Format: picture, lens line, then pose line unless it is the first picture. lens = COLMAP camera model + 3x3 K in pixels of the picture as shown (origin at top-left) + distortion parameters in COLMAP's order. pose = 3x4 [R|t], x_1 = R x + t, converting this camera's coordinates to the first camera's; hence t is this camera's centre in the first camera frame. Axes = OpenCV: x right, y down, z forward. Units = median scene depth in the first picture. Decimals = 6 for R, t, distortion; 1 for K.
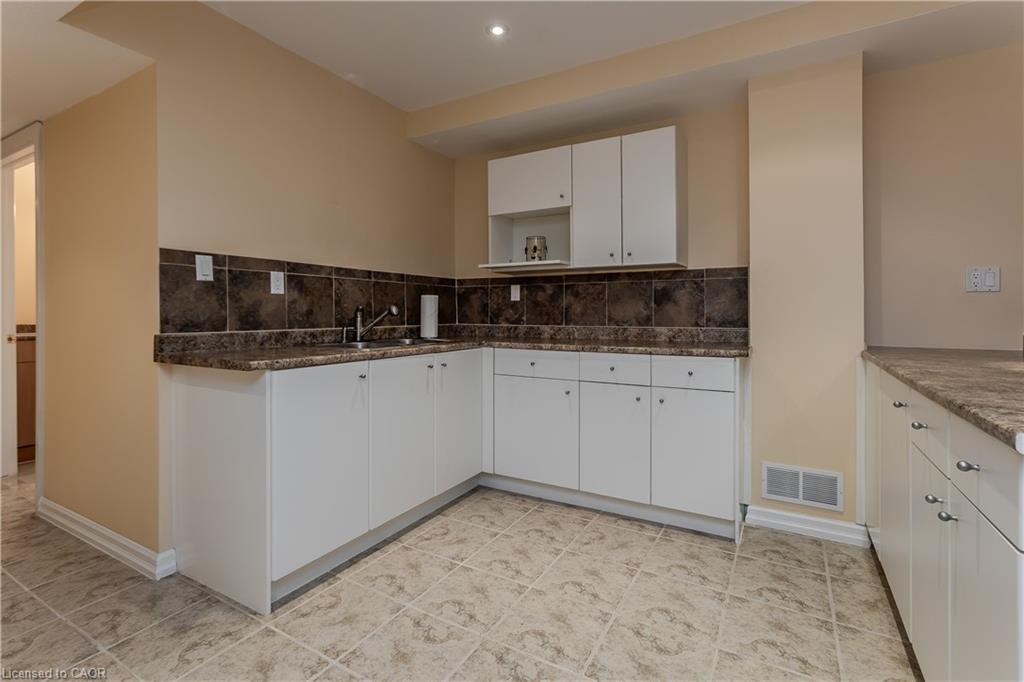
lens RADIAL K [[464.2, 0, 500.3], [0, 464.2, 314.5], [0, 0, 1]] dist [0.000245, 0.001178]
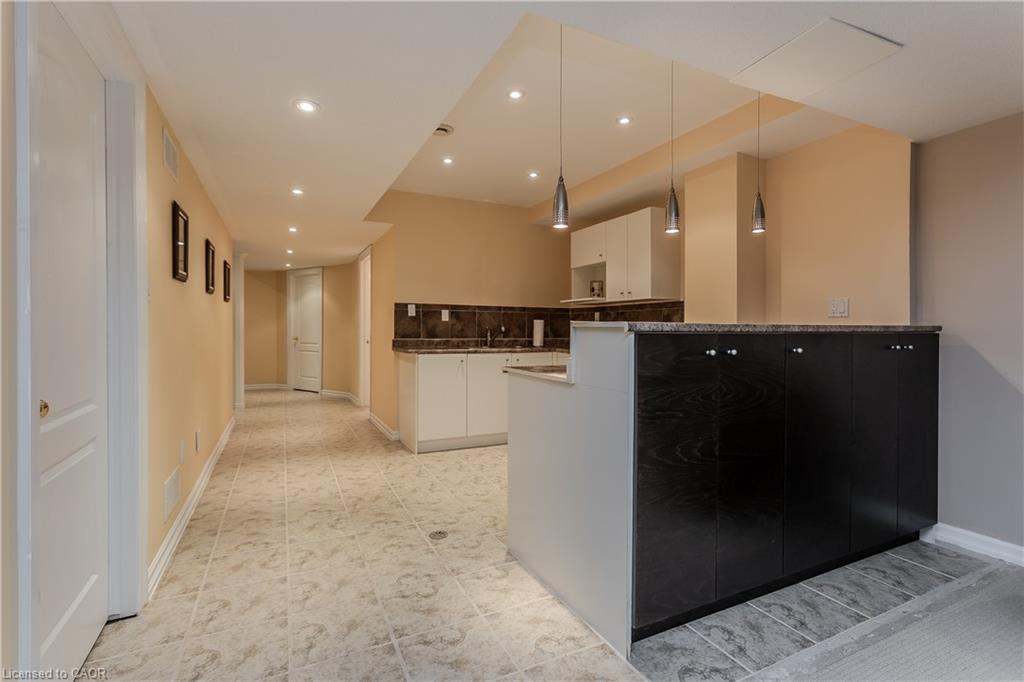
lens RADIAL K [[464.2, 0, 508.7], [0, 464.2, 330.2], [0, 0, 1]] dist [0.000245, 0.001178]
pose [[0.829305, 0.006147, -0.558762, 0.863191], [-0.008239, 0.999965, -0.001229, -0.003489], [0.558735, 0.005623, 0.829327, -0.515493]]
